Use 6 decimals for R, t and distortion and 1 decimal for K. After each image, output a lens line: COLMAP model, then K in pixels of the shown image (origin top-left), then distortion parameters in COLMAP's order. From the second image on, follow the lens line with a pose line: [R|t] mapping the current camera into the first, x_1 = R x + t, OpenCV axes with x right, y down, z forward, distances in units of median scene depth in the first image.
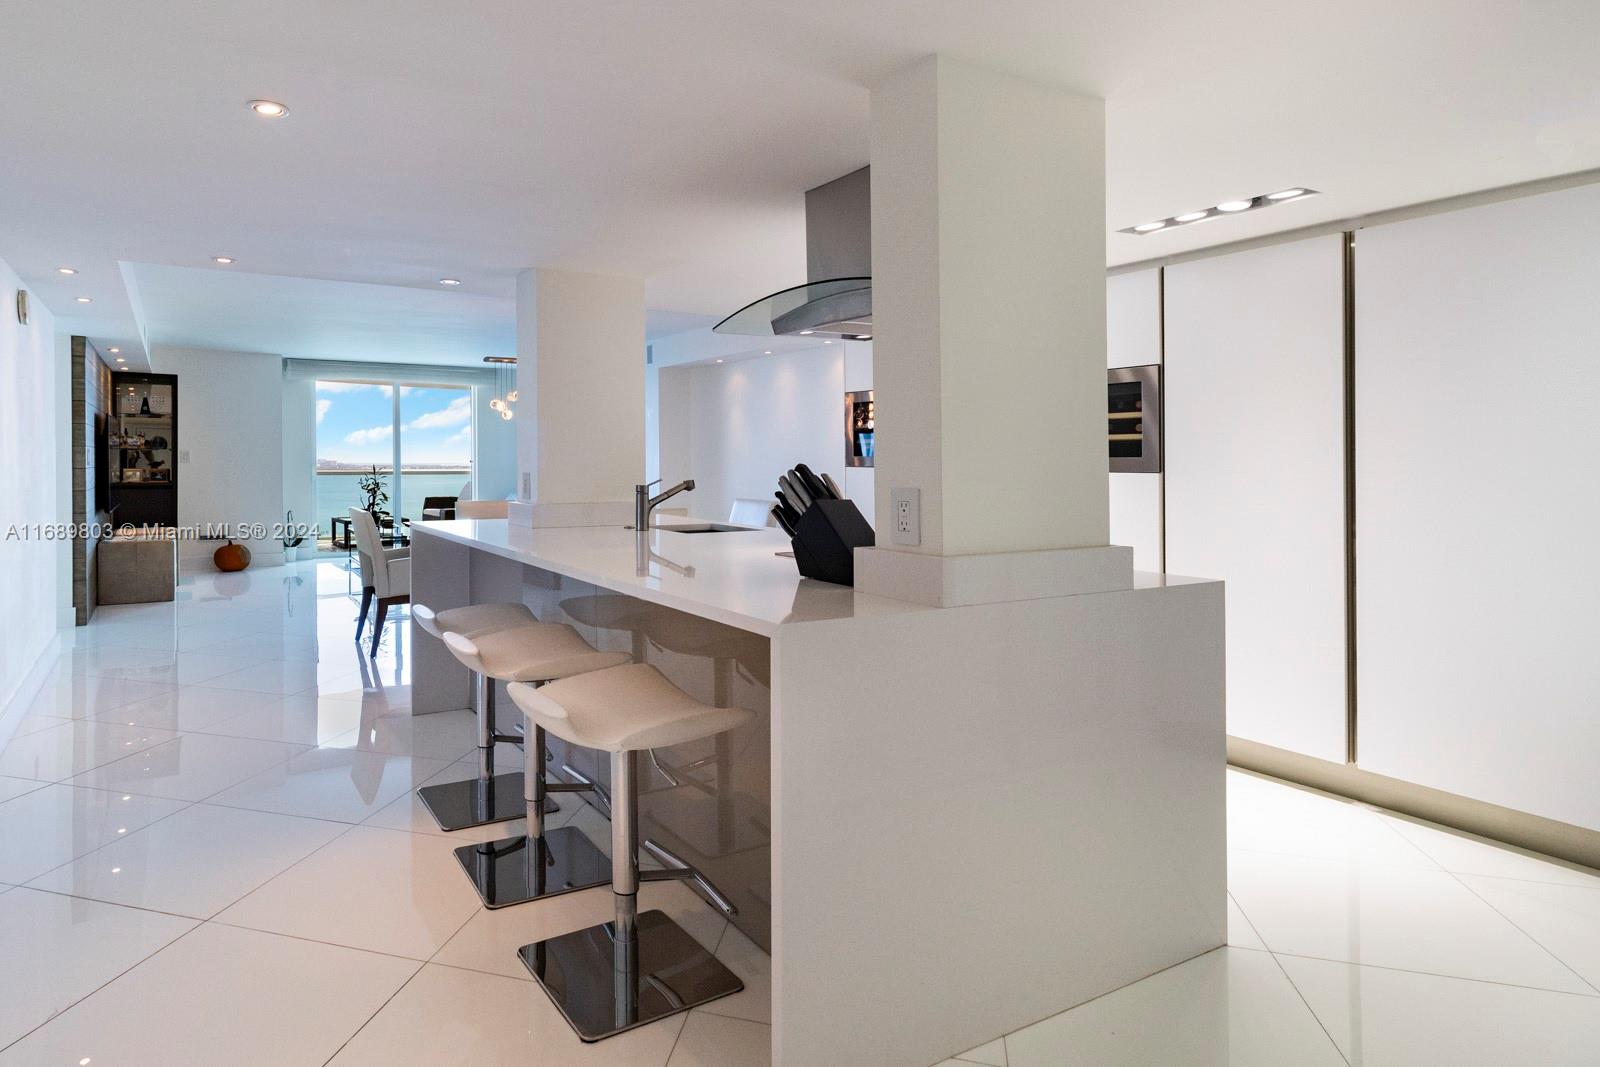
lens RADIAL K [[802.2, 0, 798.5], [0, 802.2, 473.7], [0, 0, 1]] dist [-0.016669, -0.000682]
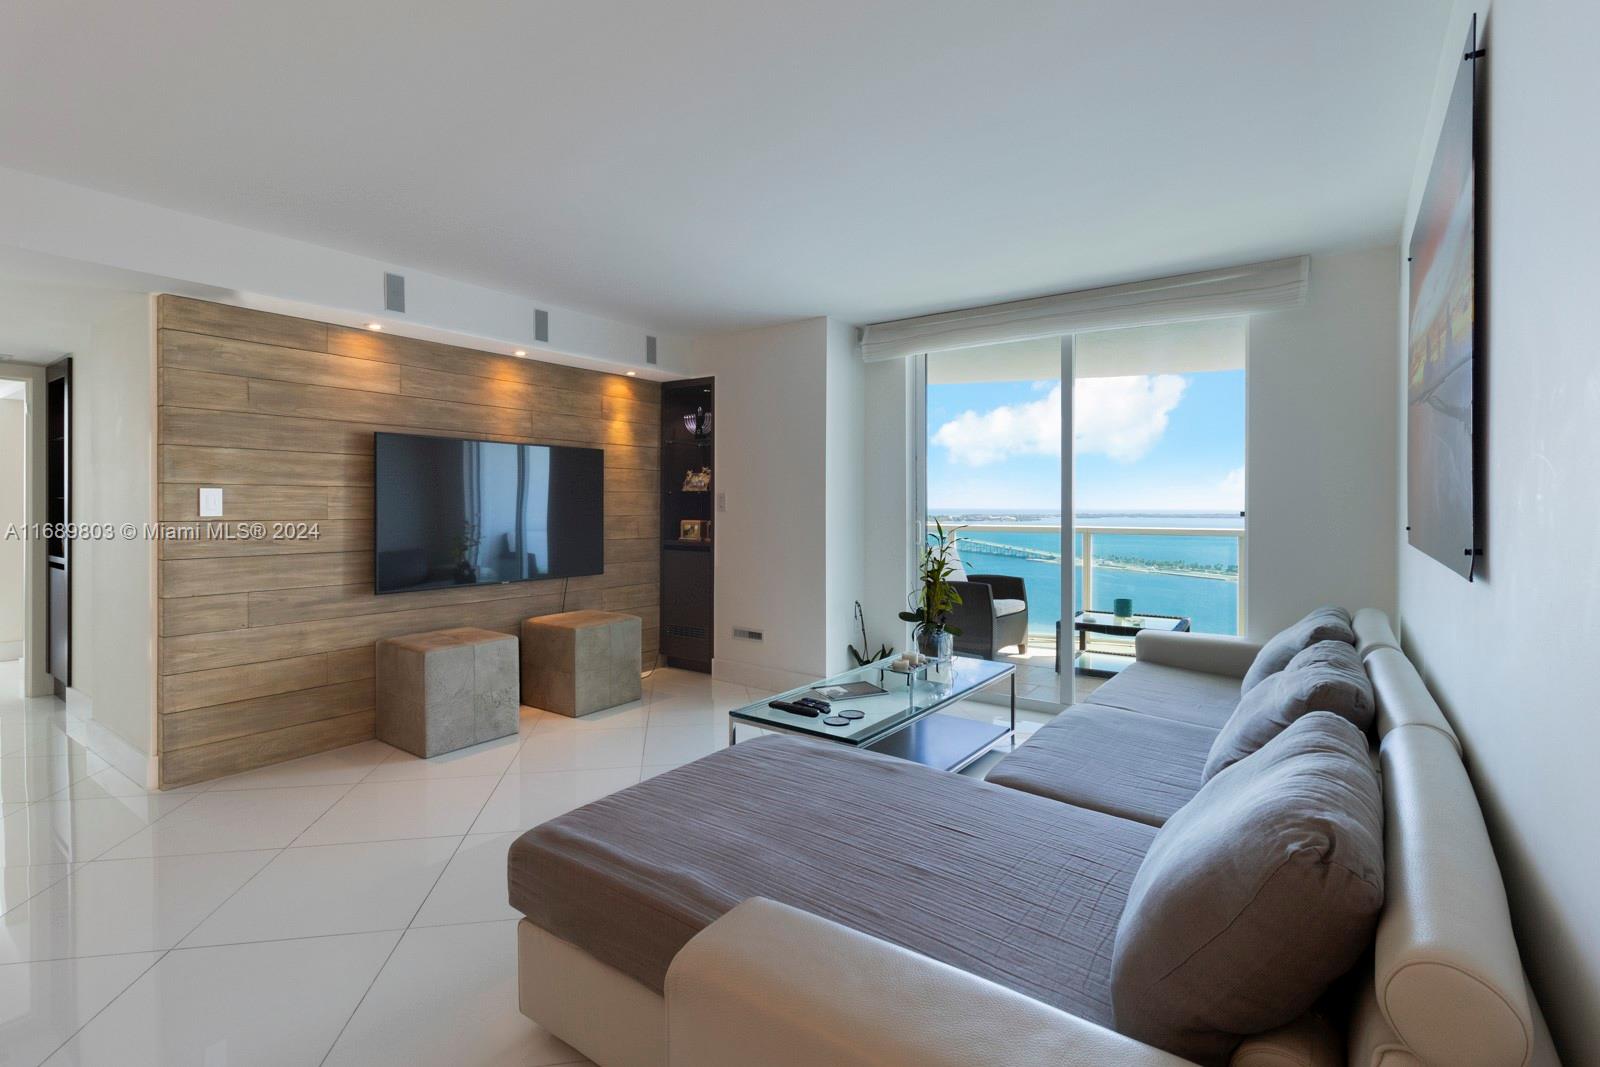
lens RADIAL K [[737.0, 0, 800.4], [0, 737.0, 506.6], [0, 0, 1]] dist [-0.001172, 0.000046]
pose [[0.275221, -0.001298, -0.961380, -0.197299], [-0.017244, 0.999832, -0.006286, -0.015625], [0.961226, 0.018308, 0.275152, 0.899765]]
